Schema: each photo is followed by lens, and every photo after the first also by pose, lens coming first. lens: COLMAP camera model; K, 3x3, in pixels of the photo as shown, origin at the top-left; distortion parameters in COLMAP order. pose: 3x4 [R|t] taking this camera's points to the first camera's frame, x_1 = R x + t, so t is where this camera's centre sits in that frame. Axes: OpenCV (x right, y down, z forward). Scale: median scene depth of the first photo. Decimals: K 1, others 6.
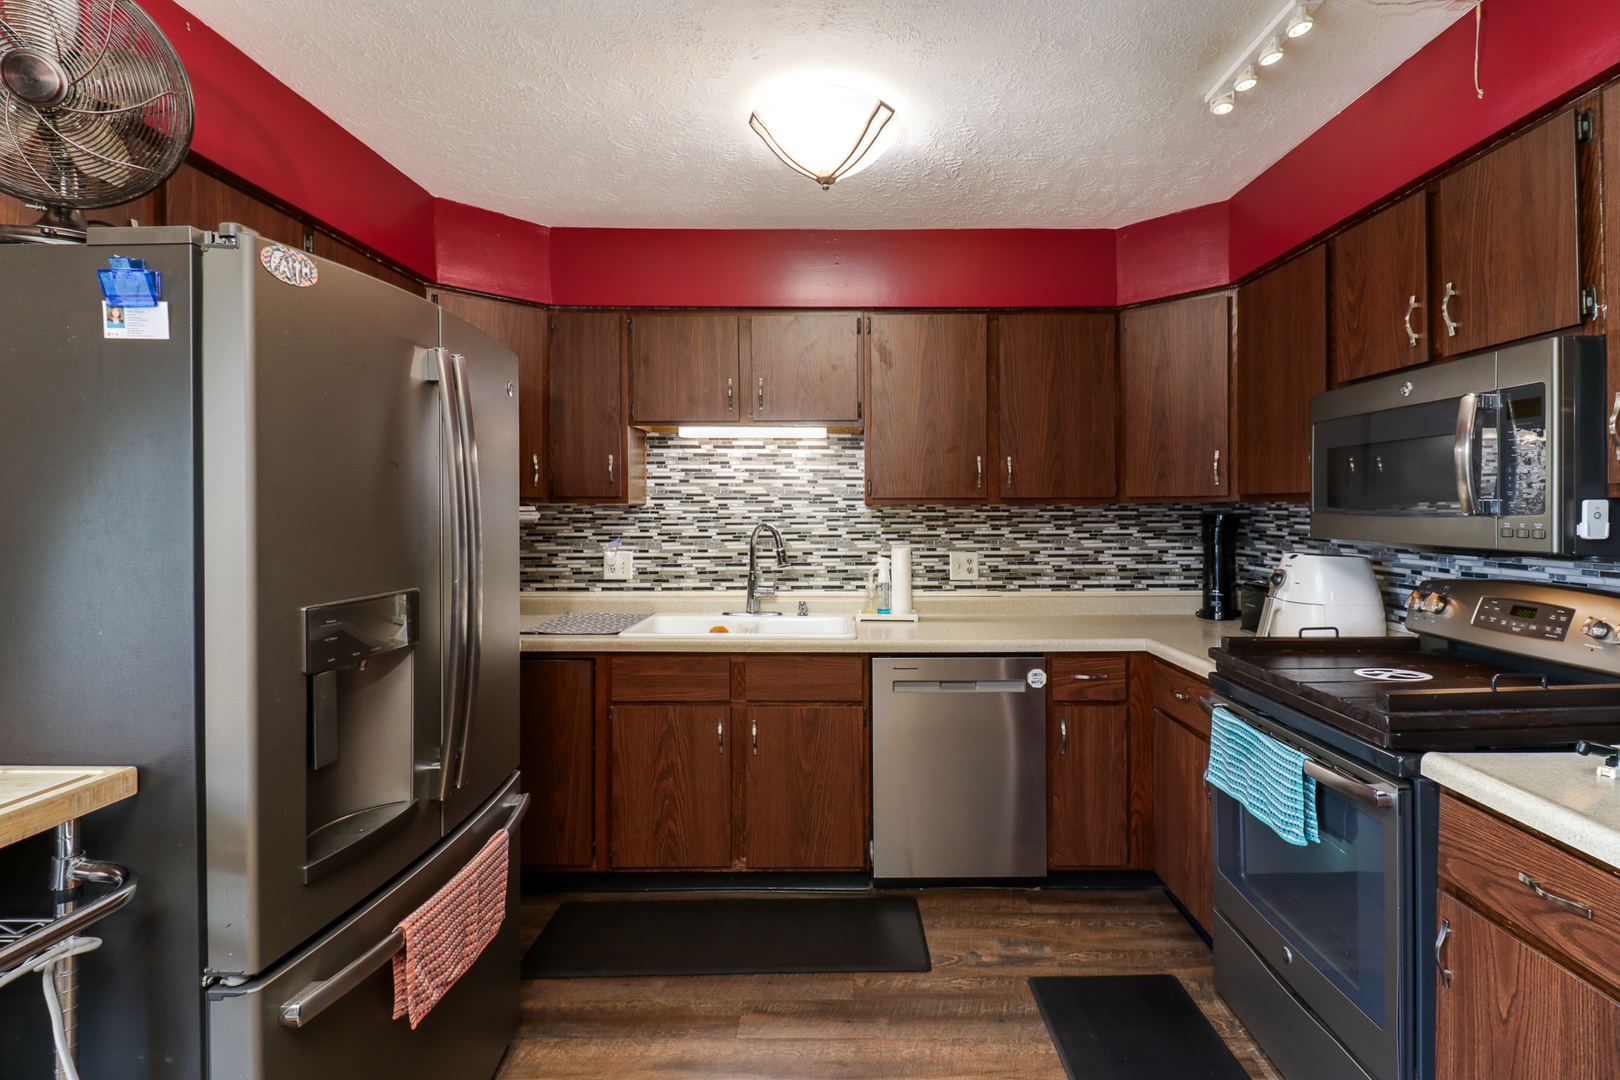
lens RADIAL K [[767.7, 0, 833.7], [0, 767.7, 507.6], [0, 0, 1]] dist [0.031198, -0.020603]
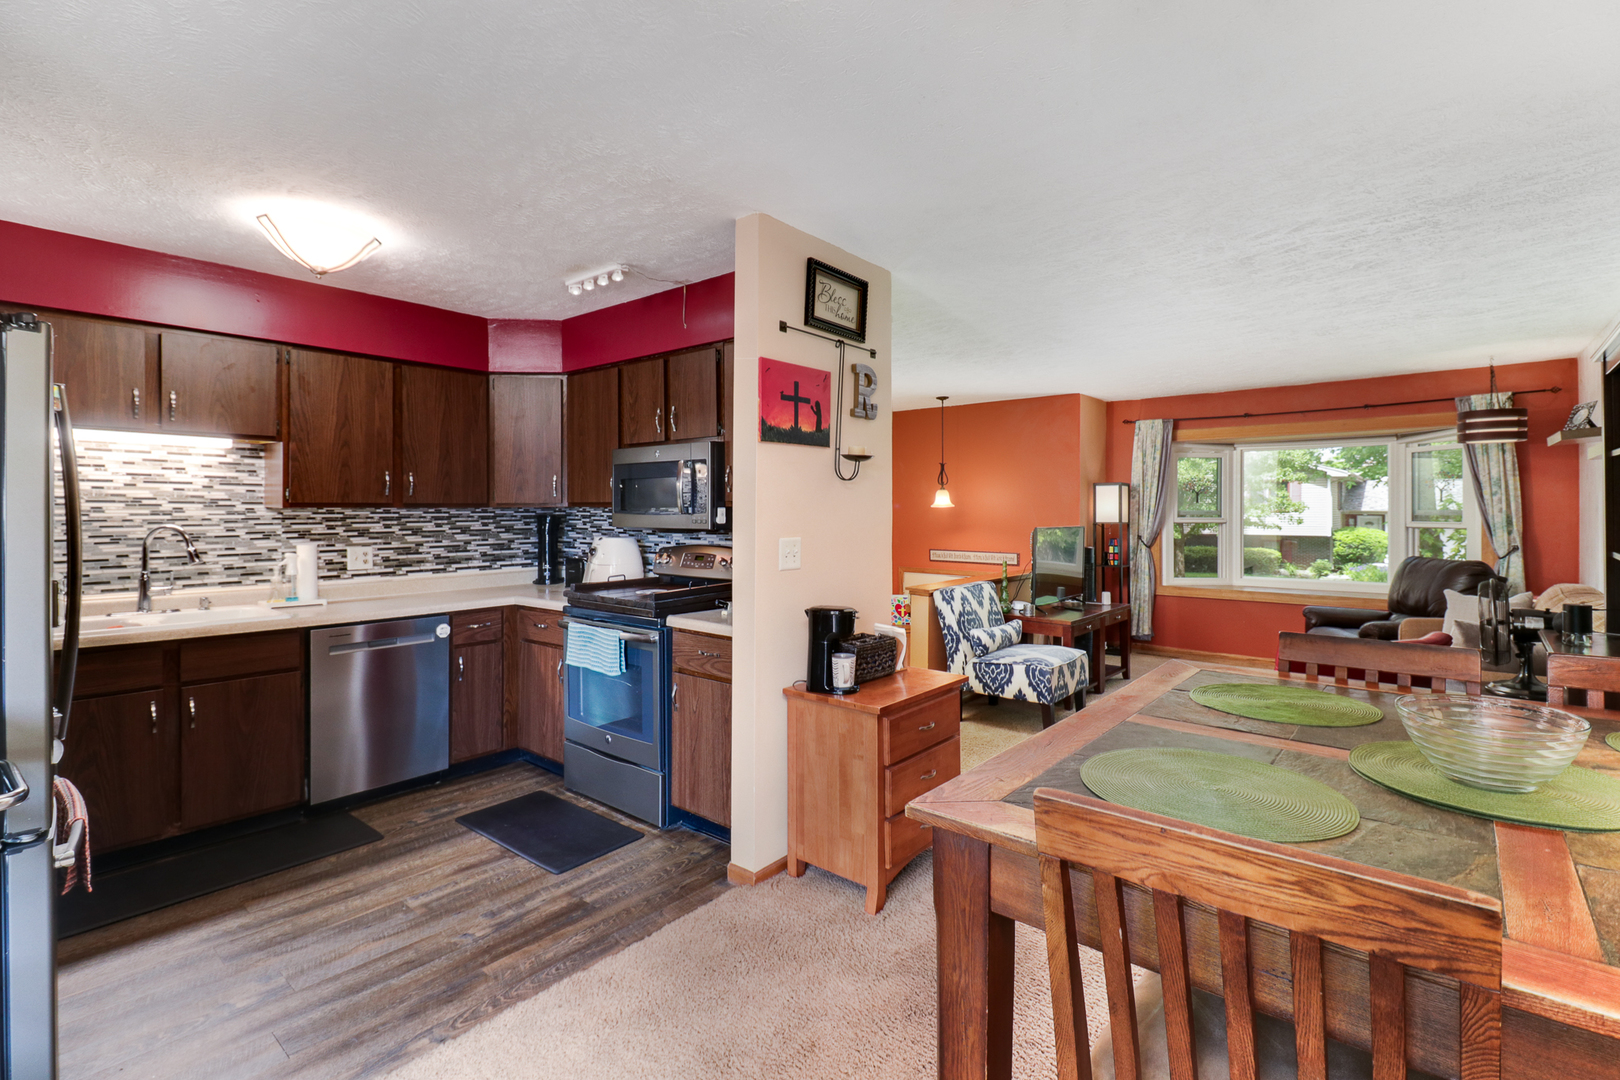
lens RADIAL K [[748.3, 0, 814.6], [0, 748.3, 511.1], [0, 0, 1]] dist [-0.003337, -0.001699]
pose [[0.634175, 0.000376, 0.773190, -0.359909], [-0.000115, 1.000000, -0.000392, 0.001259], [-0.773190, 0.000159, 0.634175, -0.395436]]
